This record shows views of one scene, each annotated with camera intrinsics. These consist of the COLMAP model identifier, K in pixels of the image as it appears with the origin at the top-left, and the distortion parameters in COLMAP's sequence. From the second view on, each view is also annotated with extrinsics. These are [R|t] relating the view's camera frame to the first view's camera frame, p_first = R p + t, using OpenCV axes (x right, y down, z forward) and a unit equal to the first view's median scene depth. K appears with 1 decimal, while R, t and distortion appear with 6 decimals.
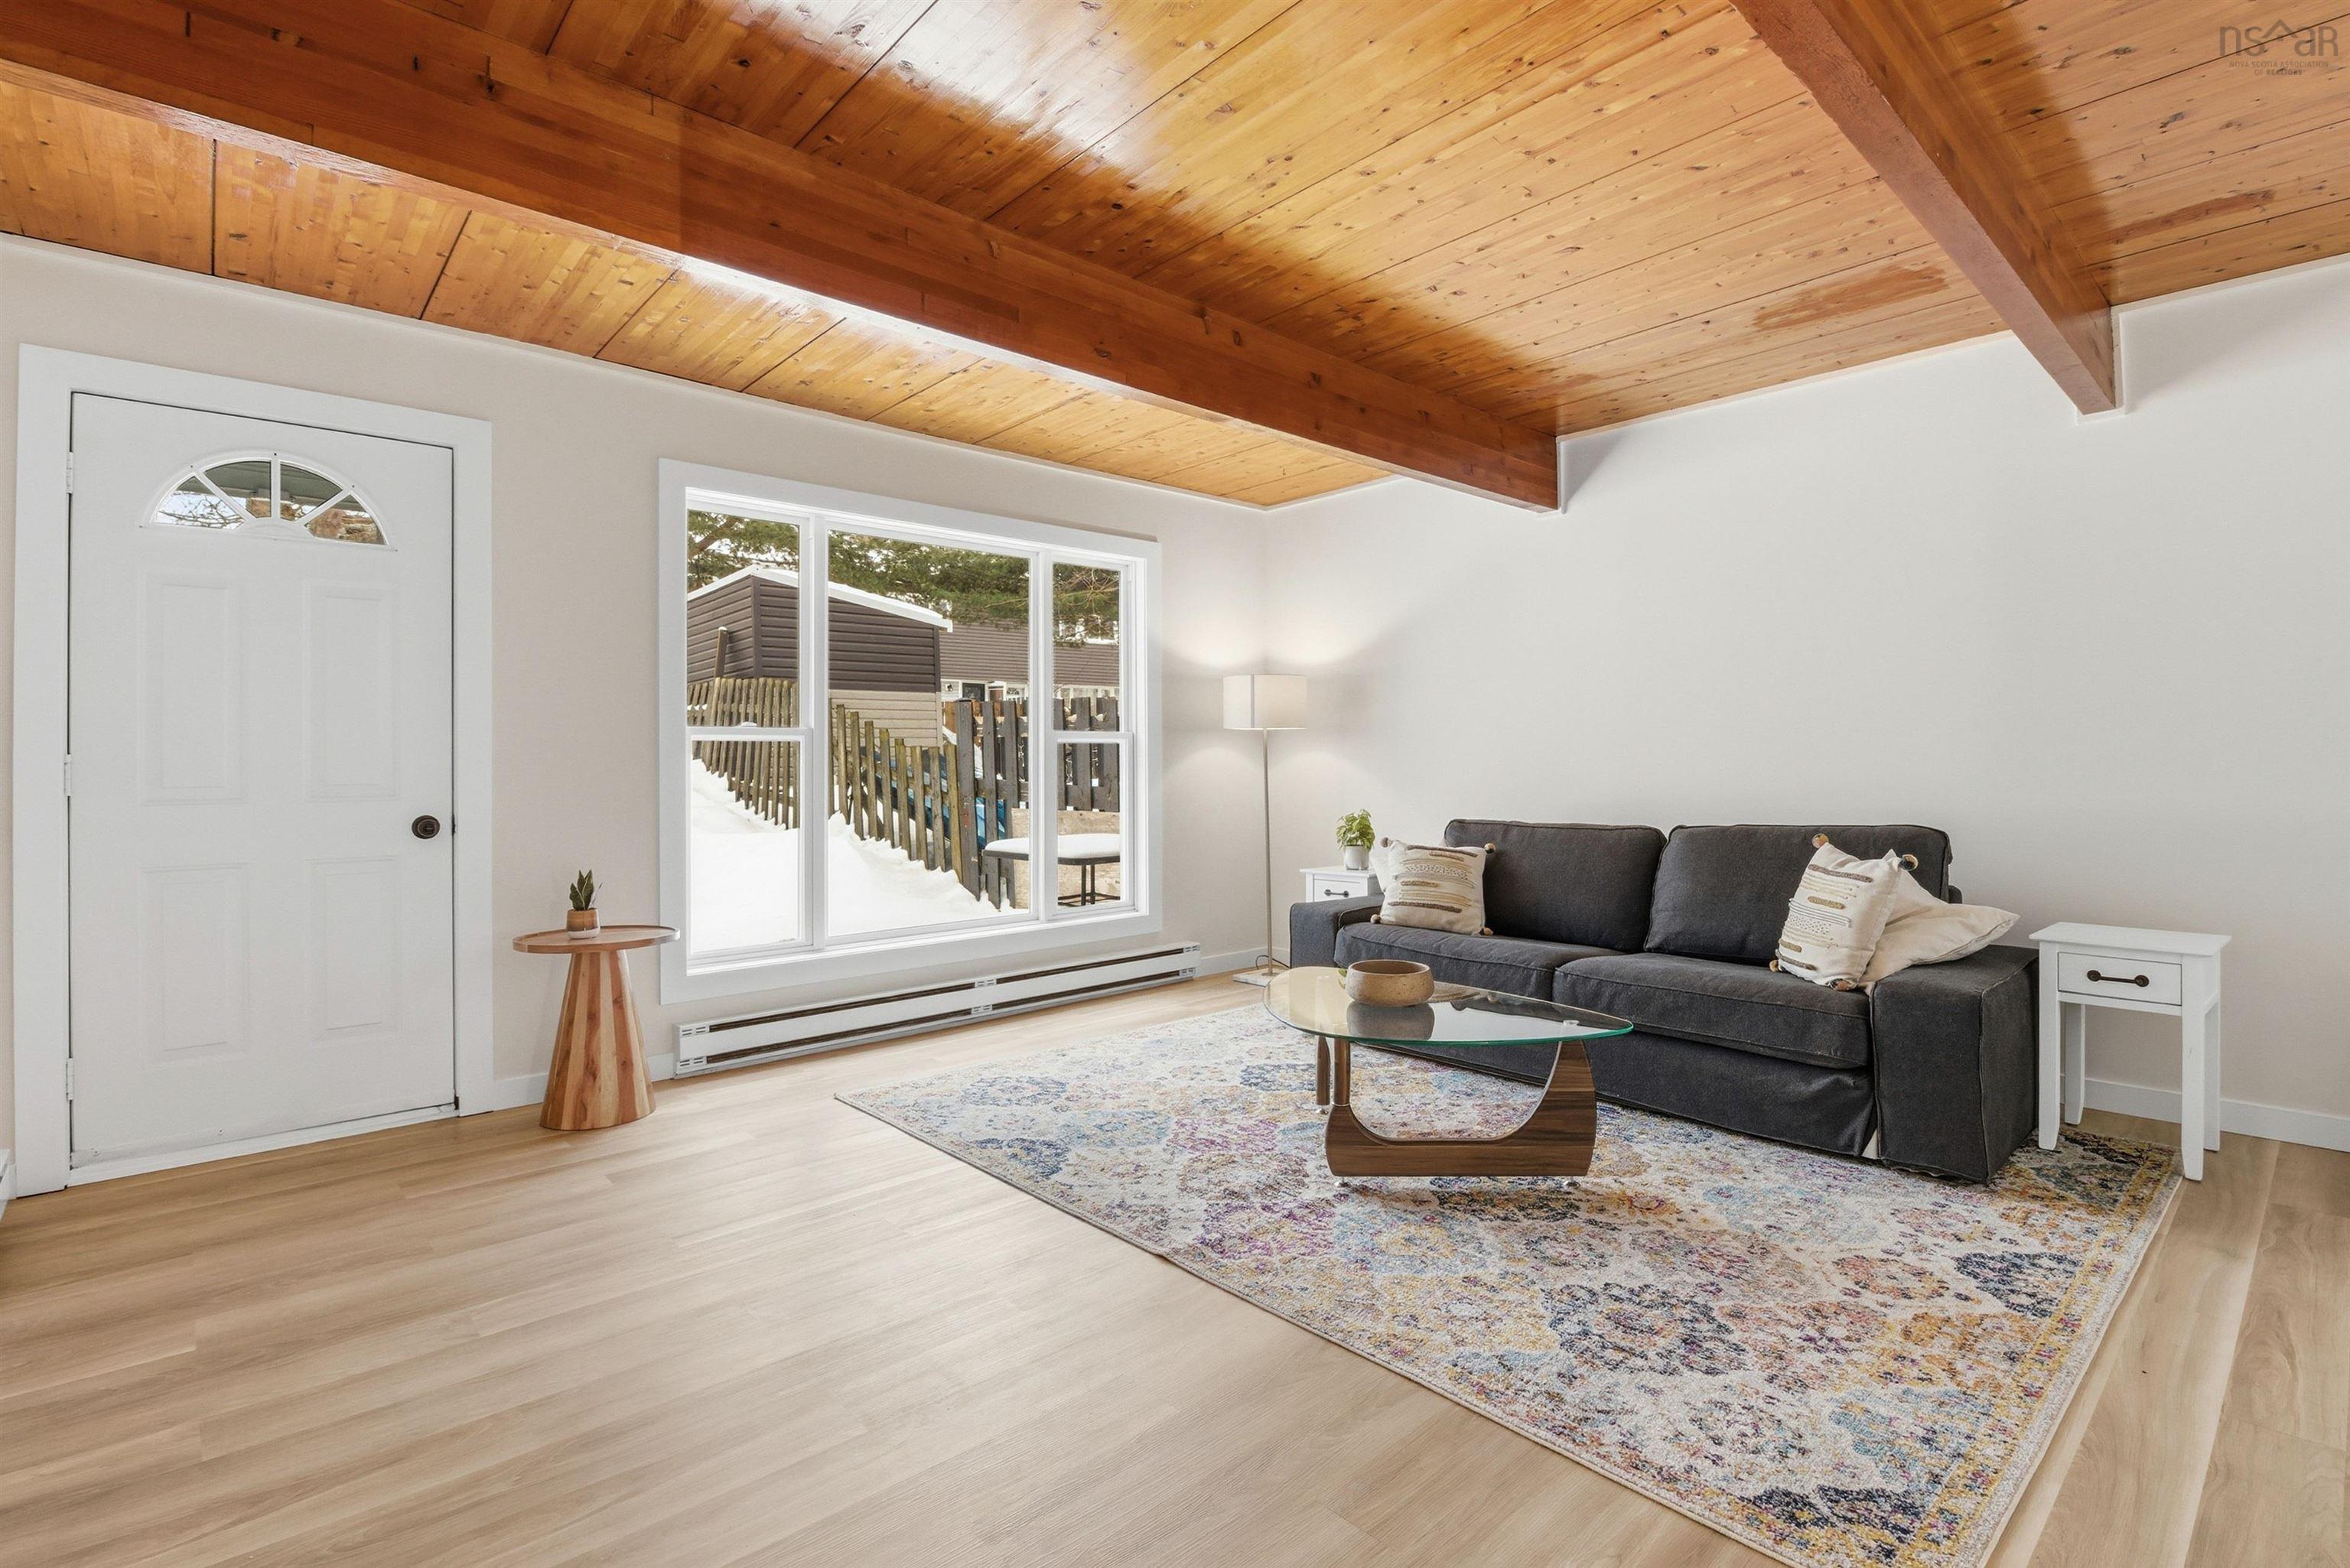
lens RADIAL K [[1102.4, 0, 1204.1], [0, 1102.4, 764.1], [0, 0, 1]] dist [0.000717, -0.012708]
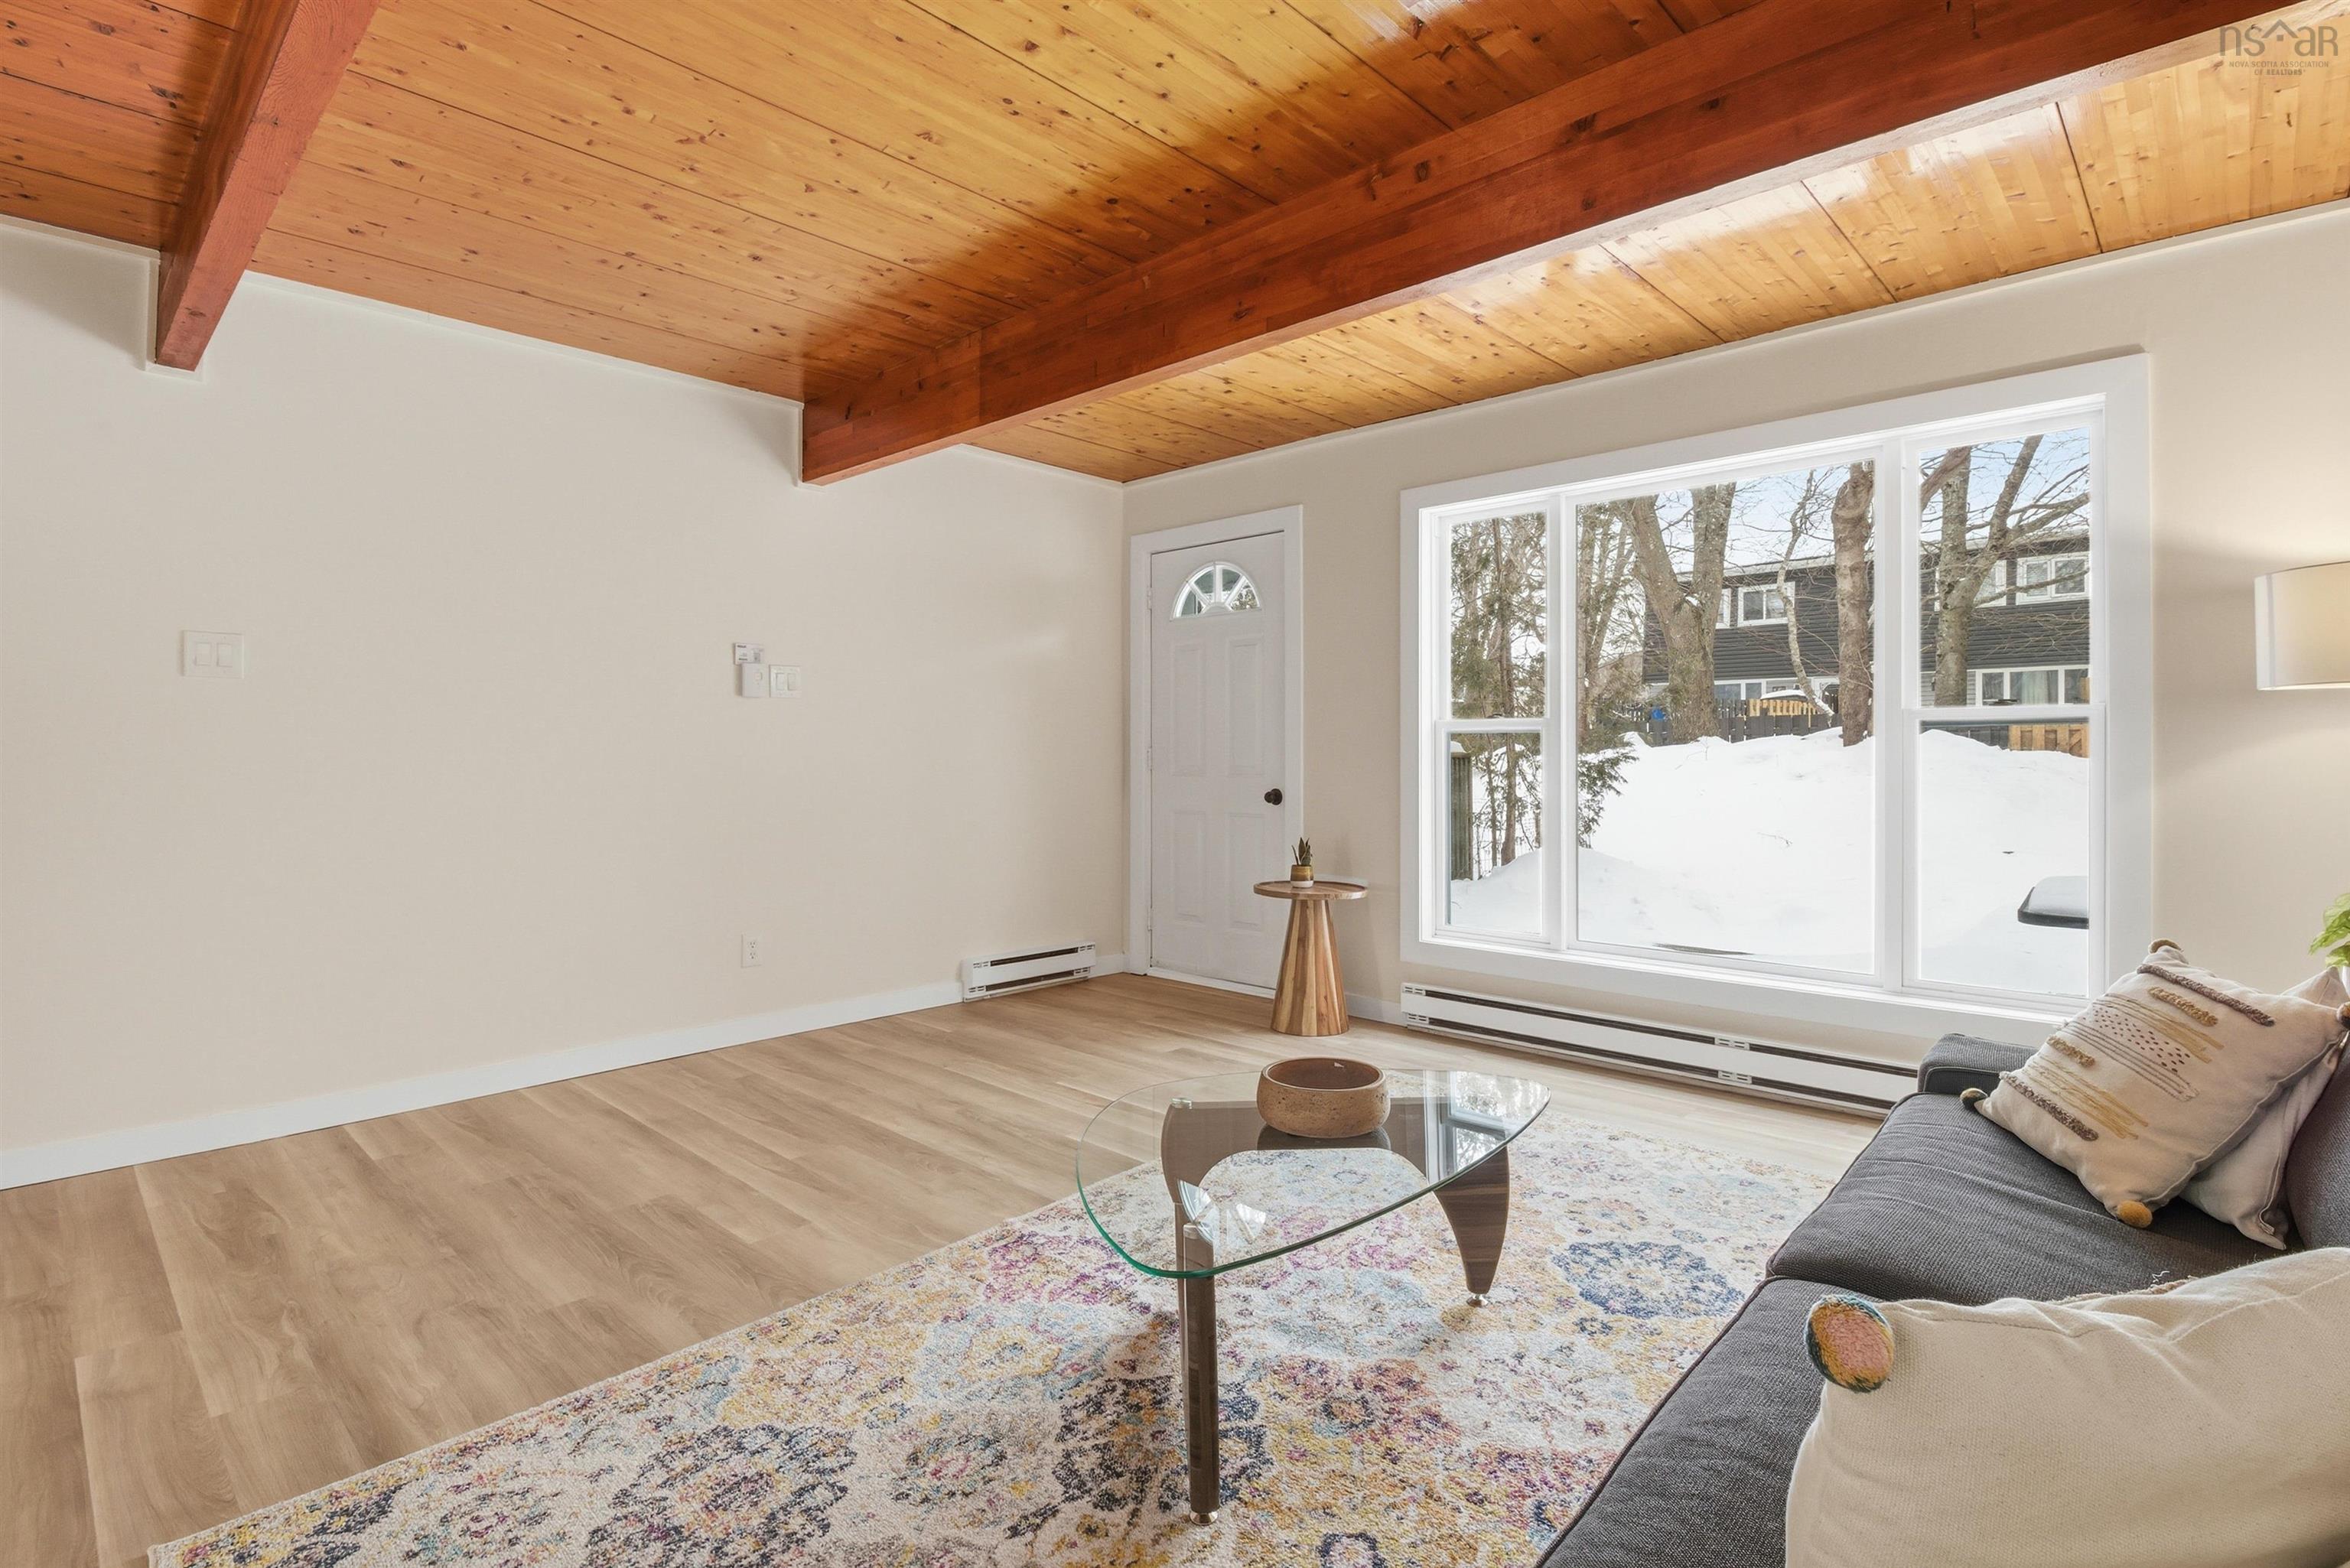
lens RADIAL K [[1102.4, 0, 1204.1], [0, 1102.4, 764.1], [0, 0, 1]] dist [0.000717, -0.012708]
pose [[0.079657, 0.016695, -0.996683, 0.951677], [-0.002819, 0.999860, 0.016523, -0.012634], [0.996818, 0.001494, 0.079693, 1.024009]]
